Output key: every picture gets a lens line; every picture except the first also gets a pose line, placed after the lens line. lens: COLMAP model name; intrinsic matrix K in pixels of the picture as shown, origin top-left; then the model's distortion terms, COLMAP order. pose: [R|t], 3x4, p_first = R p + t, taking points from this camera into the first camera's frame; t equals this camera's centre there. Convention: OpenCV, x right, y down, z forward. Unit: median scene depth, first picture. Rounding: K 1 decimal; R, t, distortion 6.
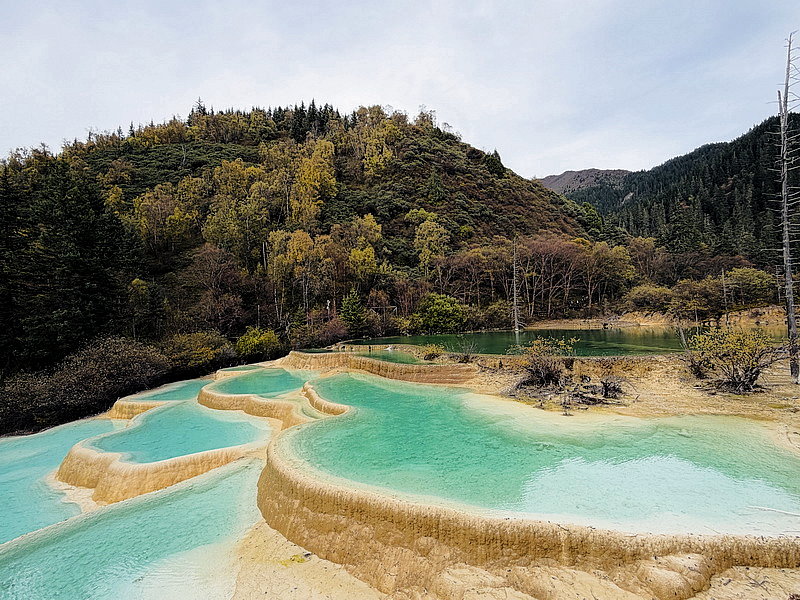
lens RADIAL K [[366.1, 0, 399.7], [0, 366.1, 299.5], [0, 0, 1]] dist [0.000326, -0.000169]
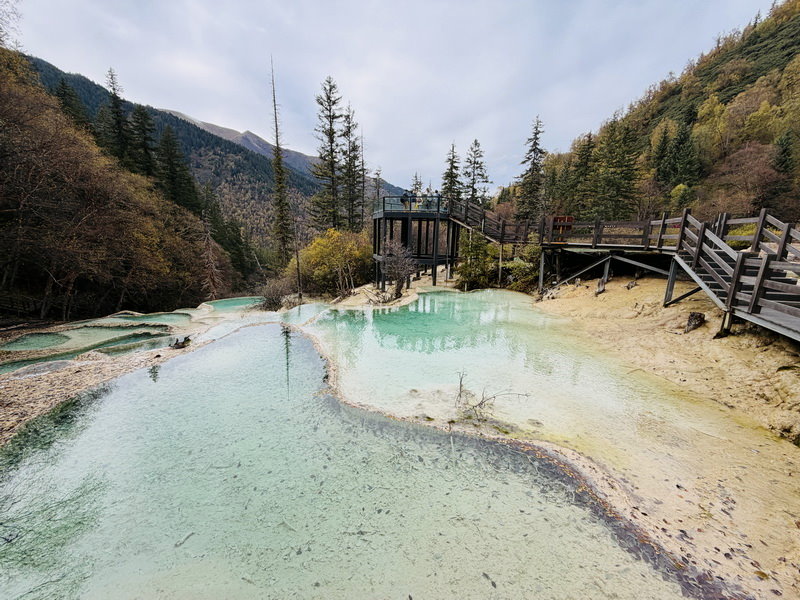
lens RADIAL K [[318.4, 0, 398.2], [0, 318.4, 299.5], [0, 0, 1]] dist [-0.000587, 0.000000]
pose [[0.109862, 0.250765, -0.961794, 0.199141], [0.027365, 0.966521, 0.255124, 0.012199], [0.993570, -0.054348, 0.099321, -0.064308]]
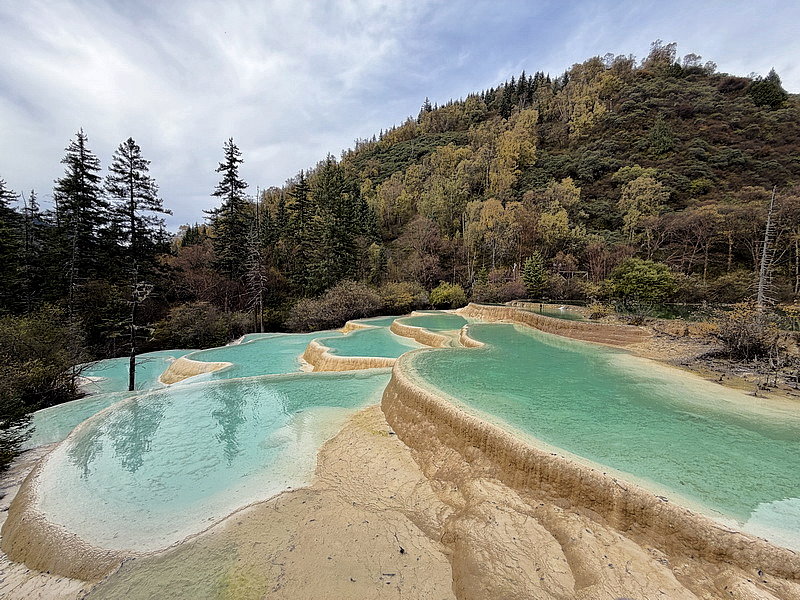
lens RADIAL K [[318.8, 0, 398.1], [0, 318.8, 299.6], [0, 0, 1]] dist [-0.000579, -0.000276]
pose [[0.837127, 0.089223, -0.539682, 0.021863], [-0.033329, 0.993094, 0.112487, 0.009043], [0.545992, -0.076179, 0.834320, 0.010499]]
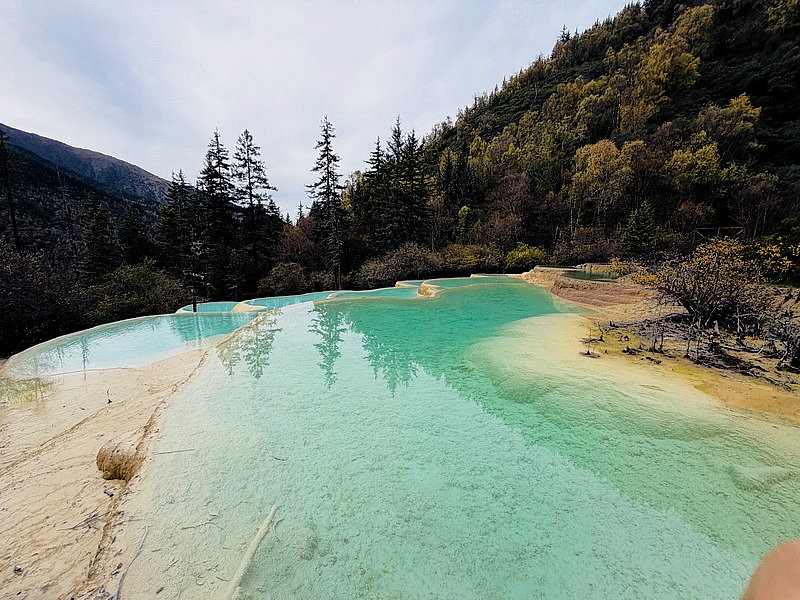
lens RADIAL K [[318.8, 0, 398.1], [0, 318.8, 299.6], [0, 0, 1]] dist [-0.000579, -0.000276]
pose [[0.574437, 0.176442, -0.799306, 0.080973], [0.001108, 0.976323, 0.216314, 0.014511], [0.818548, -0.125144, 0.560641, 0.057676]]
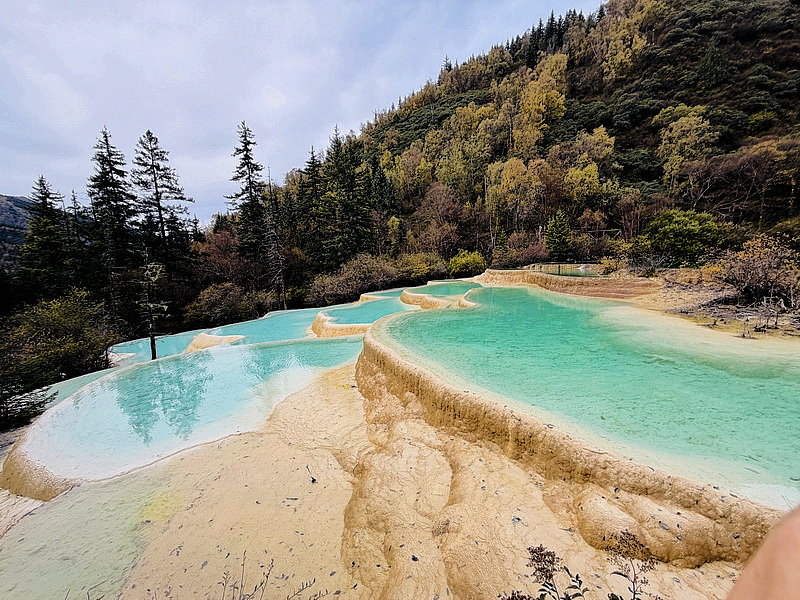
lens RADIAL K [[318.4, 0, 398.2], [0, 318.4, 299.5], [0, 0, 1]] dist [-0.000587, 0.000000]
pose [[0.784901, 0.089303, -0.613152, 0.037229], [0.035799, 0.981371, 0.188759, 0.013879], [0.618586, -0.170107, 0.767082, 0.020946]]
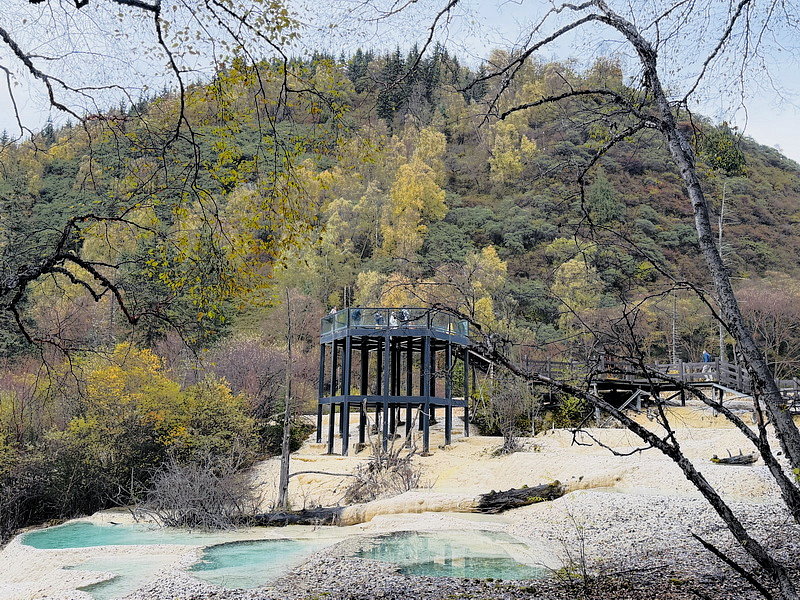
lens RADIAL K [[755.6, 0, 398.7], [0, 755.6, 300.7], [0, 0, 1]] dist [0.179405, -0.402252]
pose [[0.973795, 0.023150, -0.226245, 0.062619], [-0.050072, 0.992219, -0.113990, 0.035301], [0.221845, 0.122331, 0.967378, -0.354508]]
